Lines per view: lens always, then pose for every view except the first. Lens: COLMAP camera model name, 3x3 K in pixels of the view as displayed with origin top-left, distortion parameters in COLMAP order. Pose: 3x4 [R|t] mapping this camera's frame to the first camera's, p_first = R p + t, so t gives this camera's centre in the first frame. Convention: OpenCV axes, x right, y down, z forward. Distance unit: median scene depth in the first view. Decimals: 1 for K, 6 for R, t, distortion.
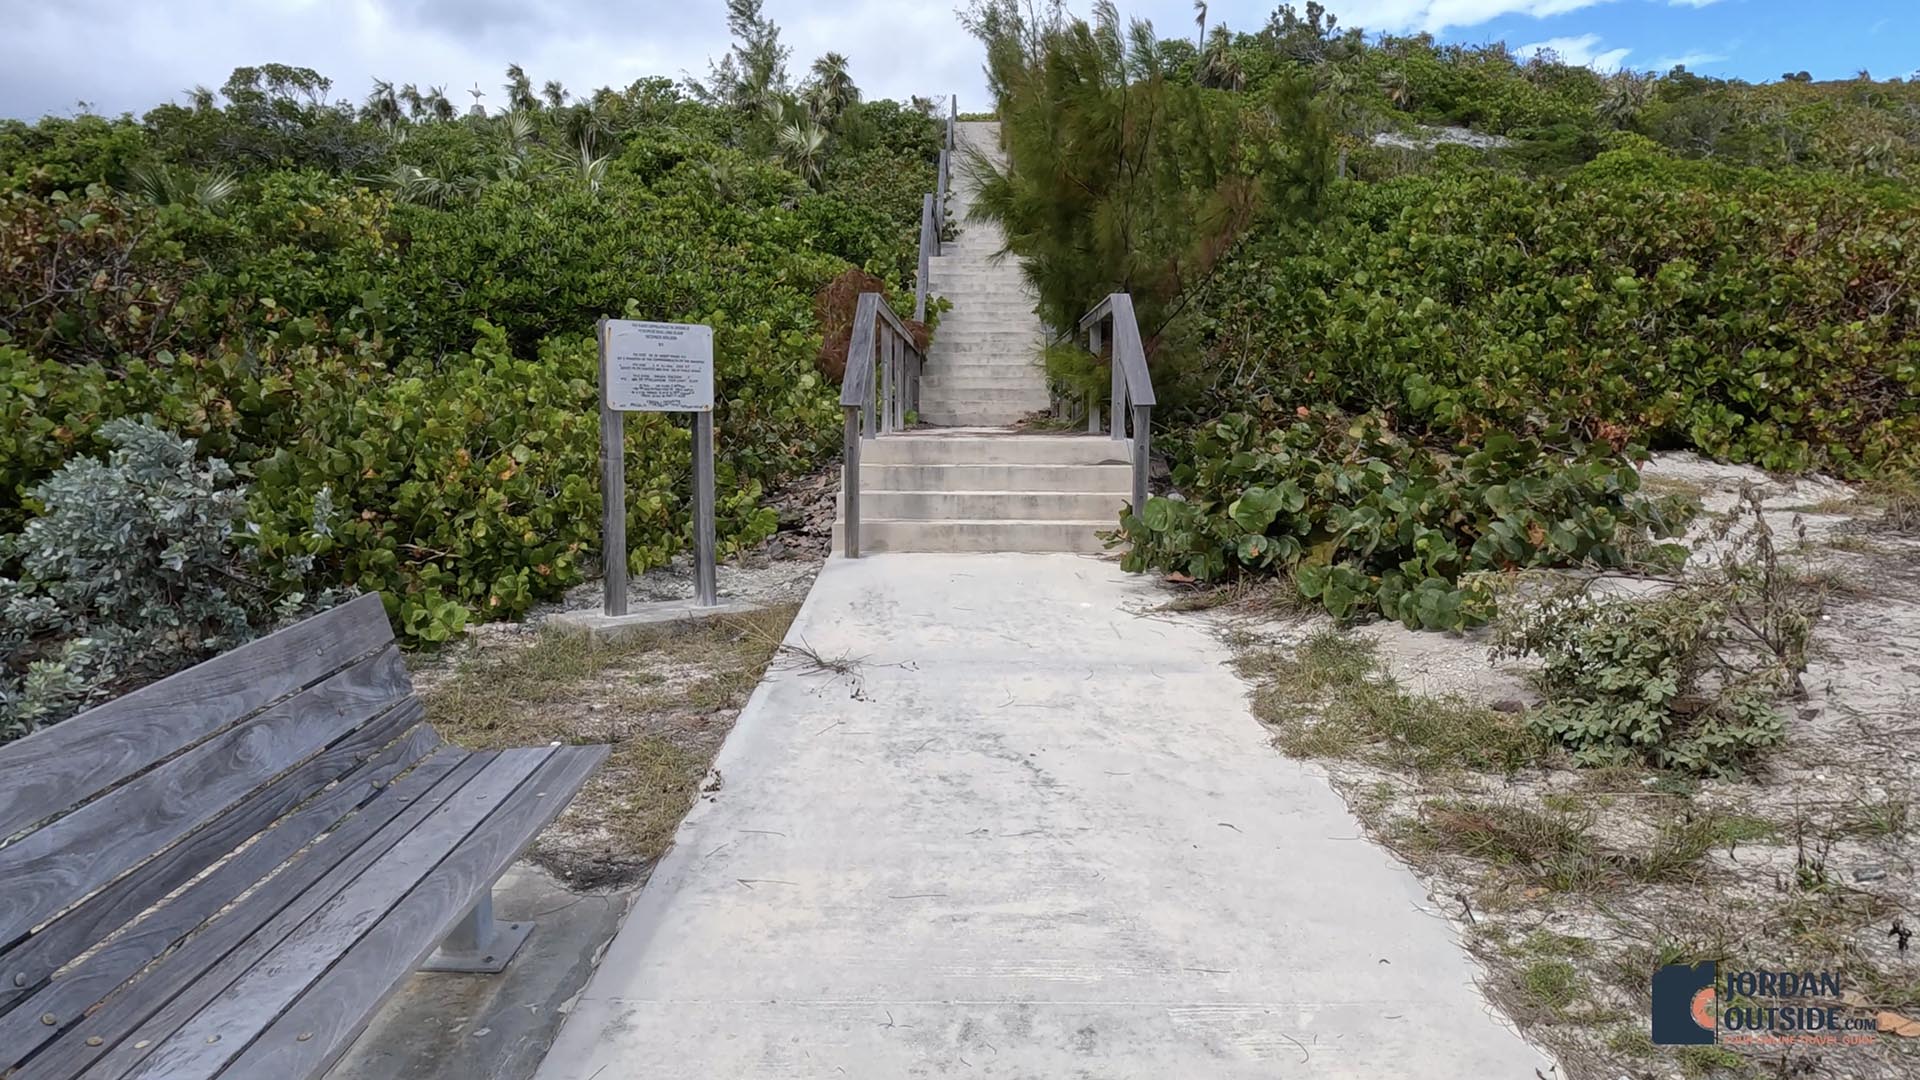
lens RADIAL K [[1474.3, 0, 952.0], [0, 1474.3, 540.2], [0, 0, 1]] dist [0.002771, 0.008495]
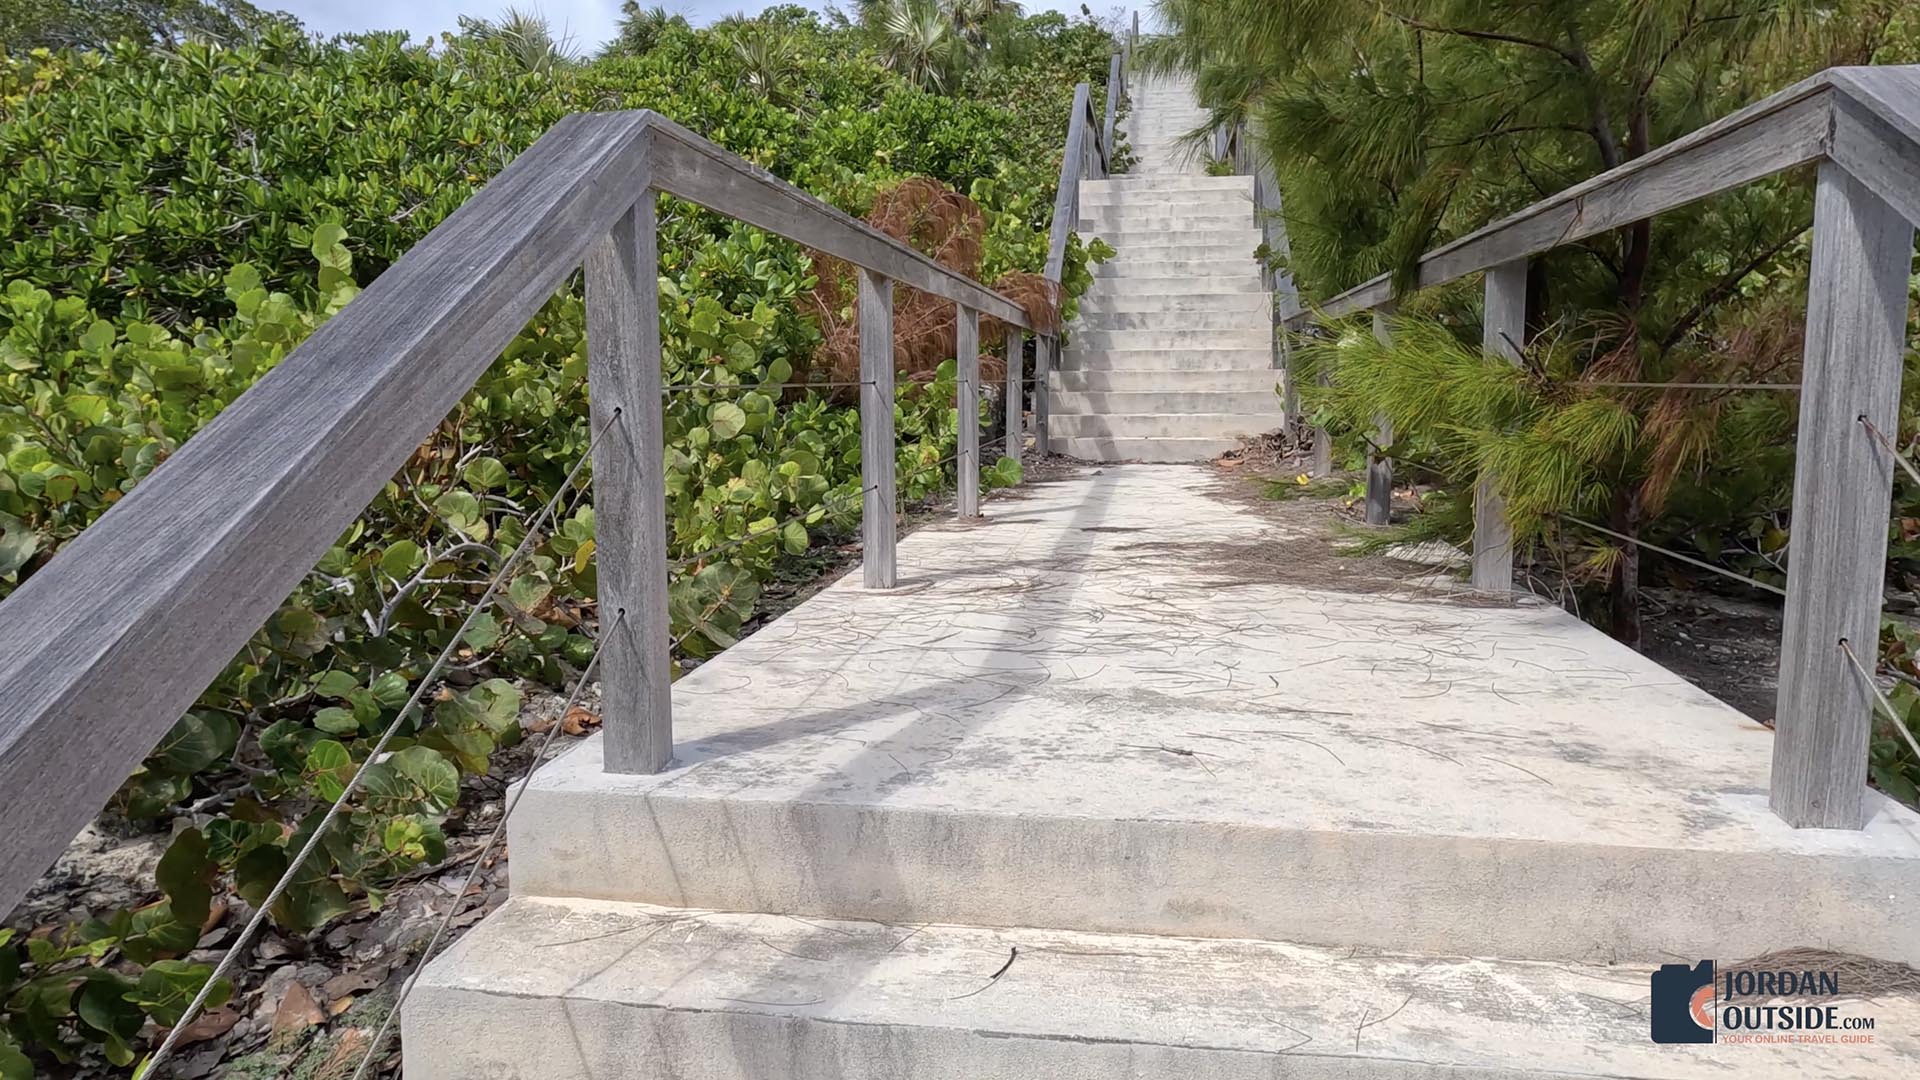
lens RADIAL K [[1453.6, 0, 960.0], [0, 1453.6, 540.0], [0, 0, 1]] dist [0.083965, 0.001924]
pose [[0.992737, 0.004328, -0.120230, 0.009966], [-0.001421, 0.999705, 0.024251, -0.052344], [0.120299, -0.023904, 0.992450, 0.374127]]
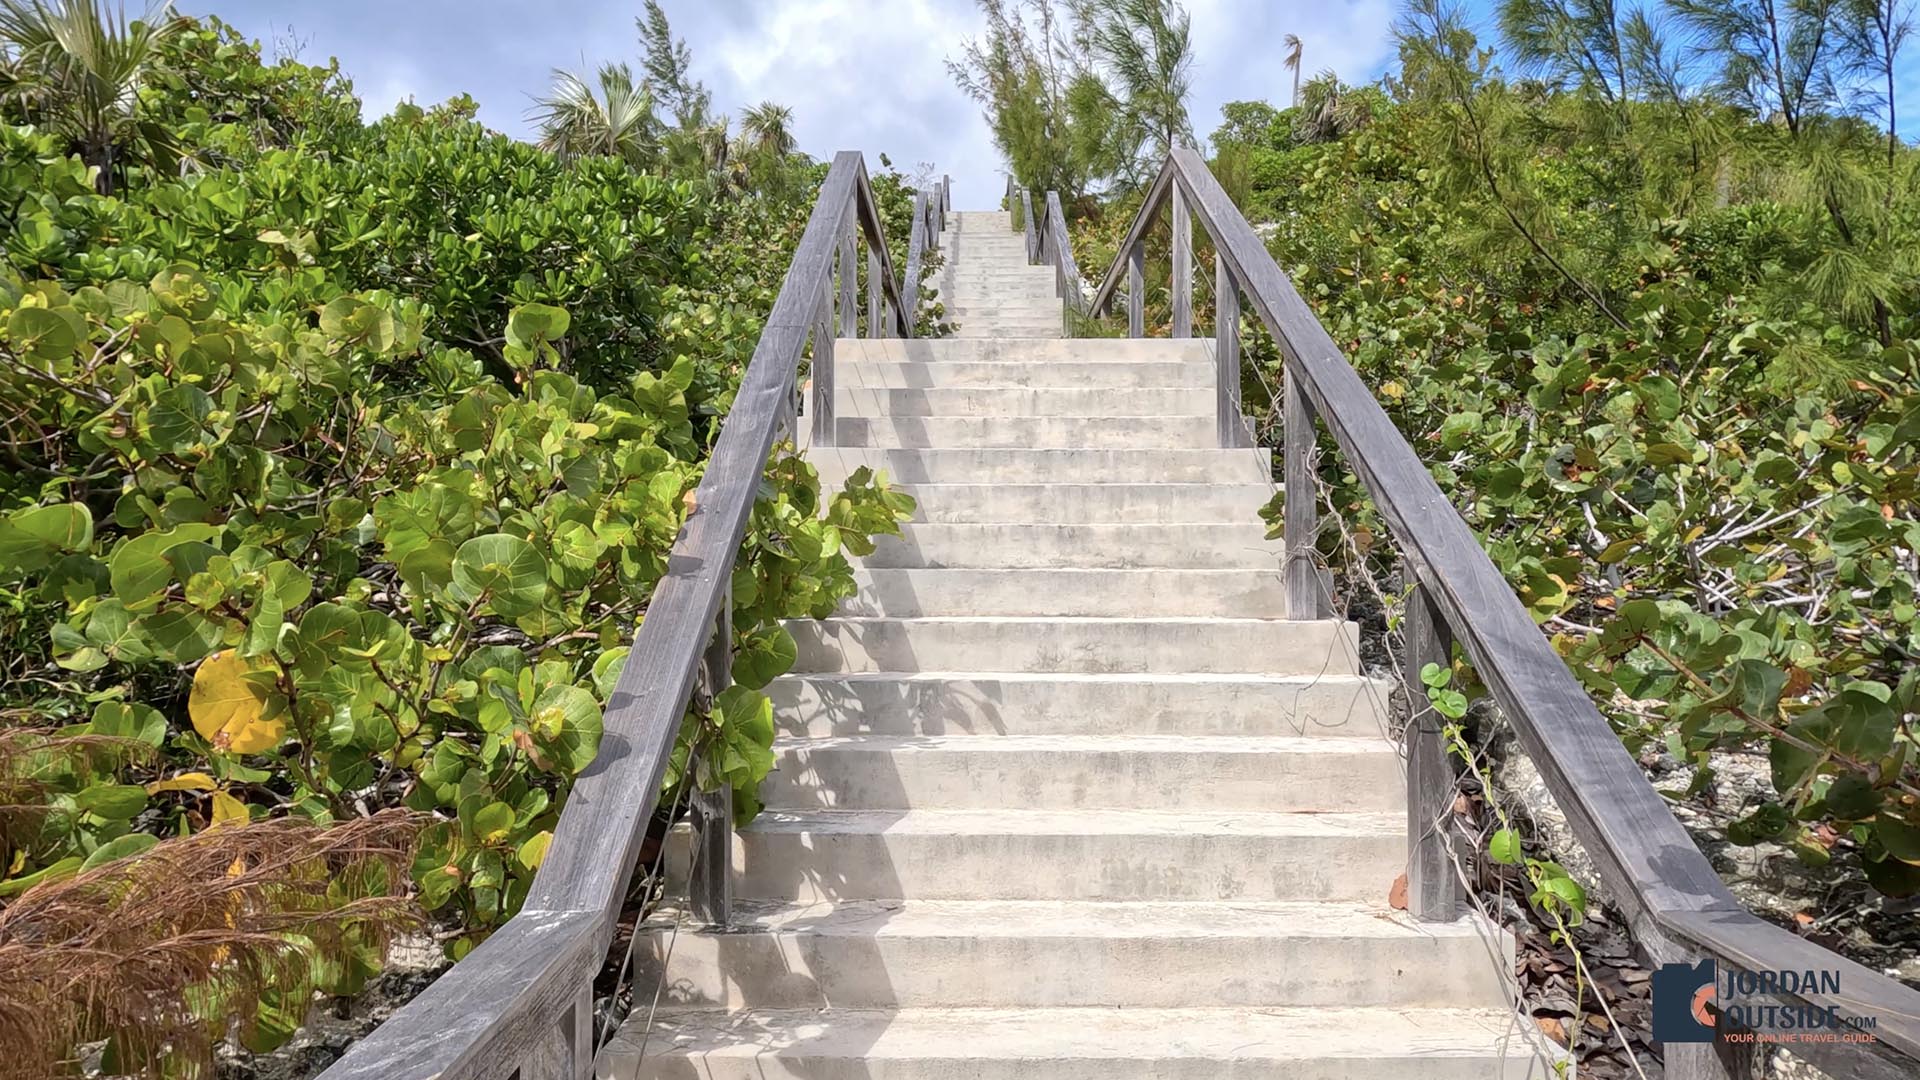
lens RADIAL K [[1474.3, 0, 952.0], [0, 1474.3, 540.2], [0, 0, 1]] dist [0.002771, 0.008495]
pose [[0.999989, -0.004496, 0.000925, 0.006623], [0.004566, 0.994967, -0.100096, -0.128157], [-0.000470, 0.100099, 0.994977, 0.751664]]
